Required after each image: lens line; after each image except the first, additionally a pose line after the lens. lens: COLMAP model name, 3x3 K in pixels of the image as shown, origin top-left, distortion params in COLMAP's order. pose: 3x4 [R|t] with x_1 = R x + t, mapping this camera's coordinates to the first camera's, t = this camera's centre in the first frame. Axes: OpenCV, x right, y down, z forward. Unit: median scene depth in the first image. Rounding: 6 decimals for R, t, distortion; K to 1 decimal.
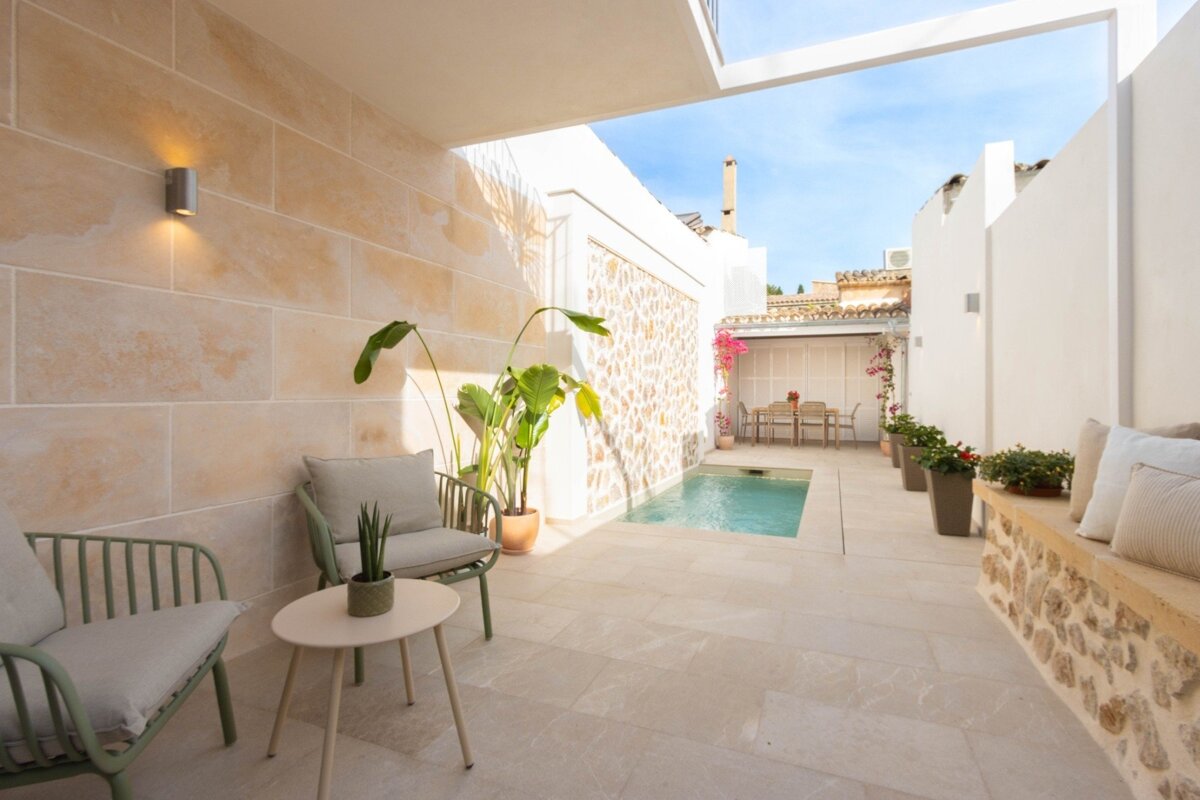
lens RADIAL K [[549.9, 0, 596.9], [0, 549.9, 390.3], [0, 0, 1]] dist [0.003116, -0.000346]
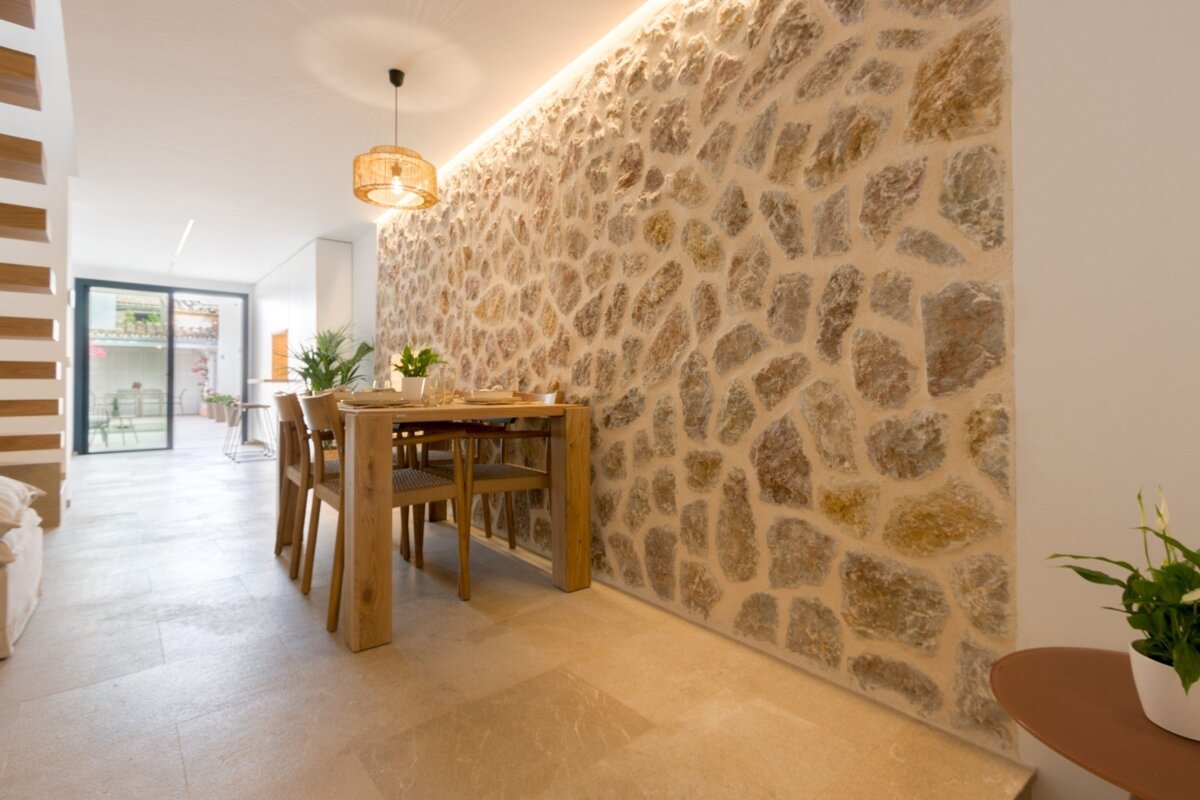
lens RADIAL K [[549.9, 0, 609.2], [0, 549.9, 381.2], [0, 0, 1]] dist [0.003116, -0.000346]
pose [[0.422237, 0.003094, 0.906480, -0.559919], [0.004043, 0.999978, -0.005297, 0.016303], [-0.906477, 0.005902, 0.422215, -0.983690]]
